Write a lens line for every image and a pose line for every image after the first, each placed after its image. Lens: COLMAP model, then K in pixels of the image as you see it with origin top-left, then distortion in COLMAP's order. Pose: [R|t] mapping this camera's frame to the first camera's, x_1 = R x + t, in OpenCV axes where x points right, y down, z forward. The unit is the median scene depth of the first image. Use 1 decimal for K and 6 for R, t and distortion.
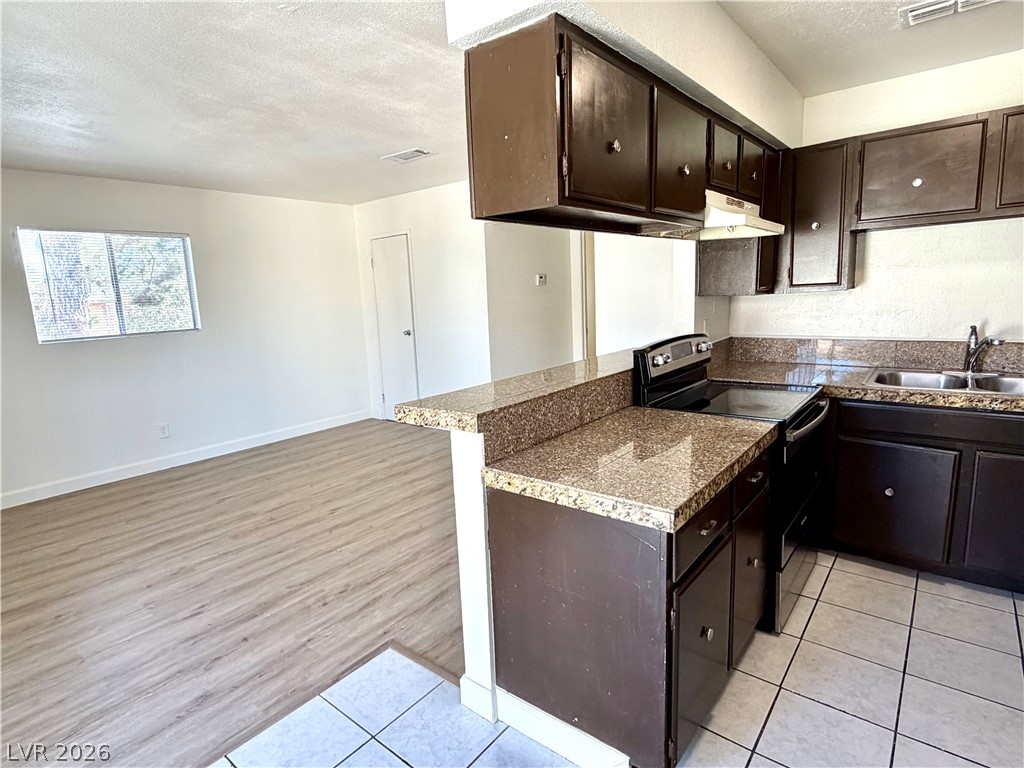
lens RADIAL K [[549.5, 0, 509.7], [0, 549.5, 384.8], [0, 0, 1]] dist [0.000981, -0.001027]
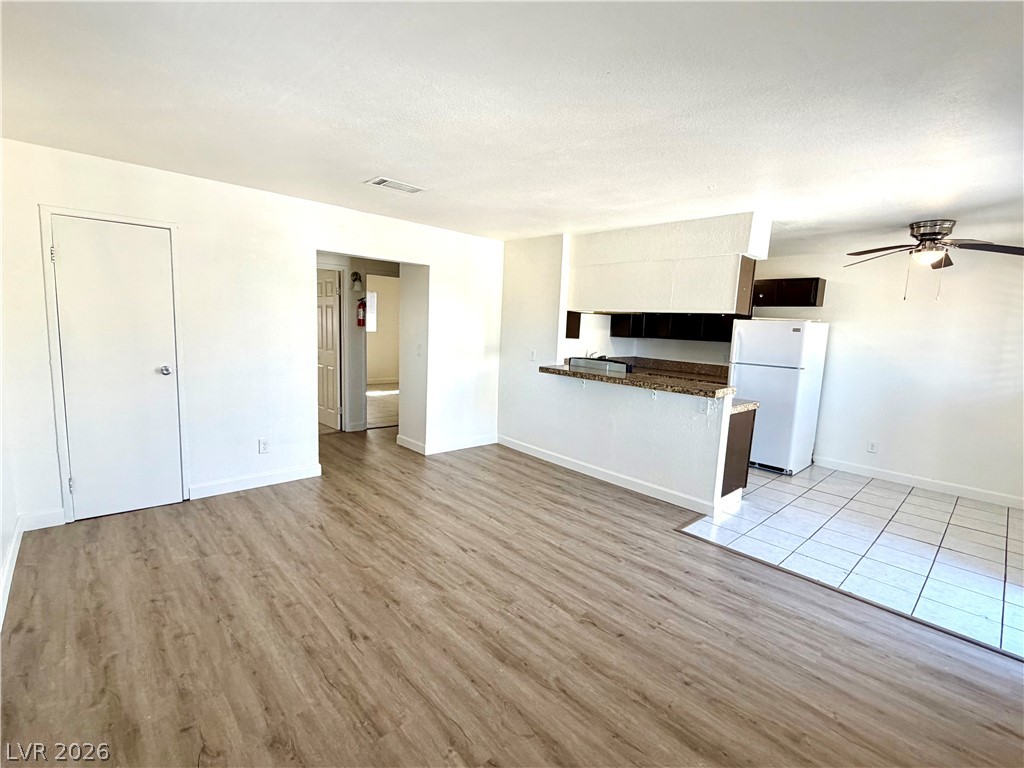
lens RADIAL K [[467.2, 0, 506.8], [0, 467.2, 385.0], [0, 0, 1]] dist [0.000032, 0.001328]
pose [[0.149063, -0.078187, 0.985732, -1.582159], [0.117160, 0.991244, 0.060907, -0.143266], [-0.981862, 0.106410, 0.156918, 1.119070]]
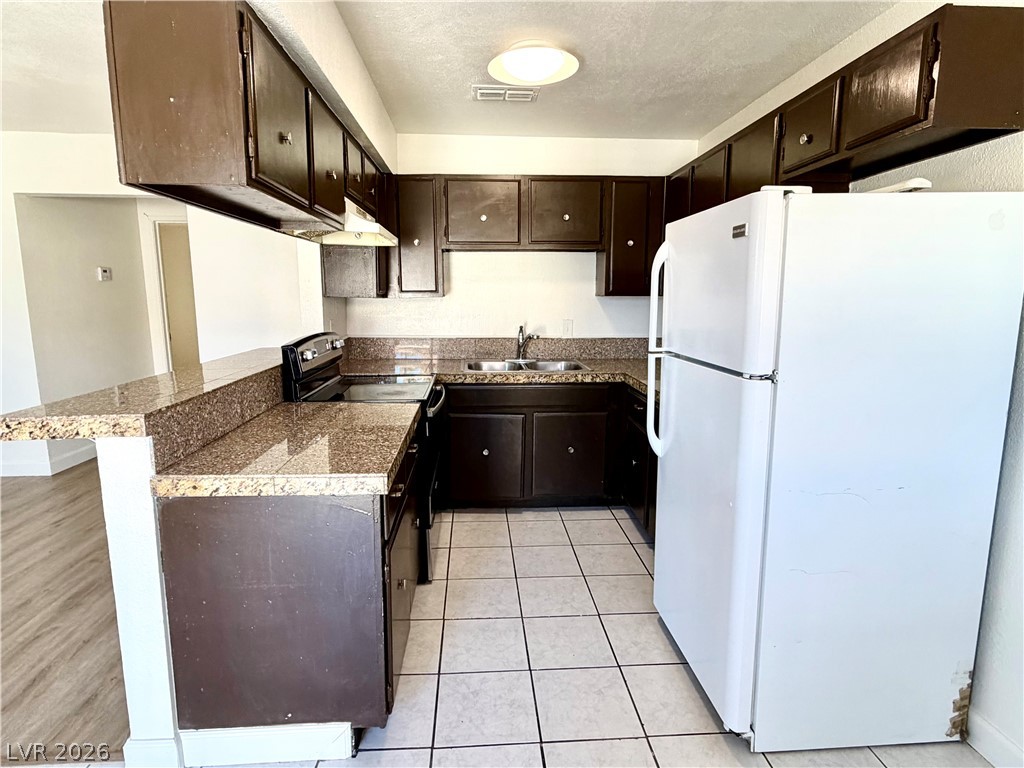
lens RADIAL K [[549.5, 0, 509.3], [0, 549.5, 384.2], [0, 0, 1]] dist [0.000981, -0.001027]
pose [[0.736716, -0.062813, 0.673279, -0.134901], [0.077766, 0.996940, 0.007915, 0.028216], [-0.671716, 0.046527, 0.739346, -0.008010]]
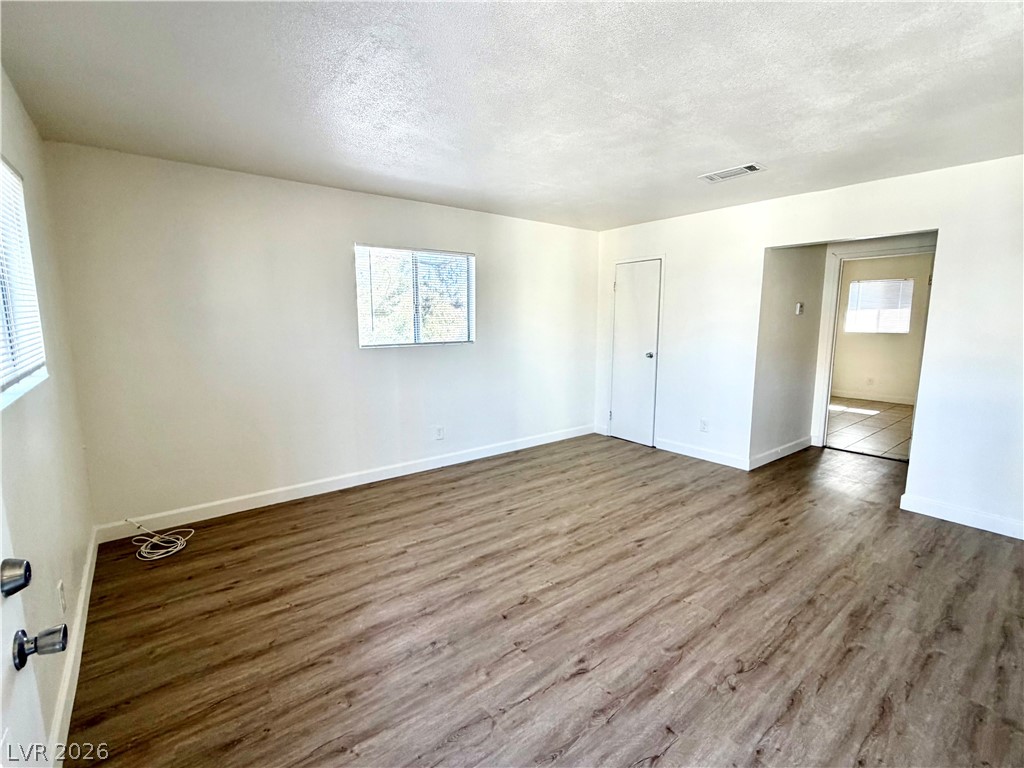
lens RADIAL K [[467.2, 0, 517.1], [0, 467.2, 383.1], [0, 0, 1]] dist [0.000032, 0.001328]
pose [[0.975028, 0.074491, -0.209217, -0.546389], [-0.079290, 0.996744, -0.014631, -0.024236], [0.207446, 0.030855, 0.977760, 0.230664]]
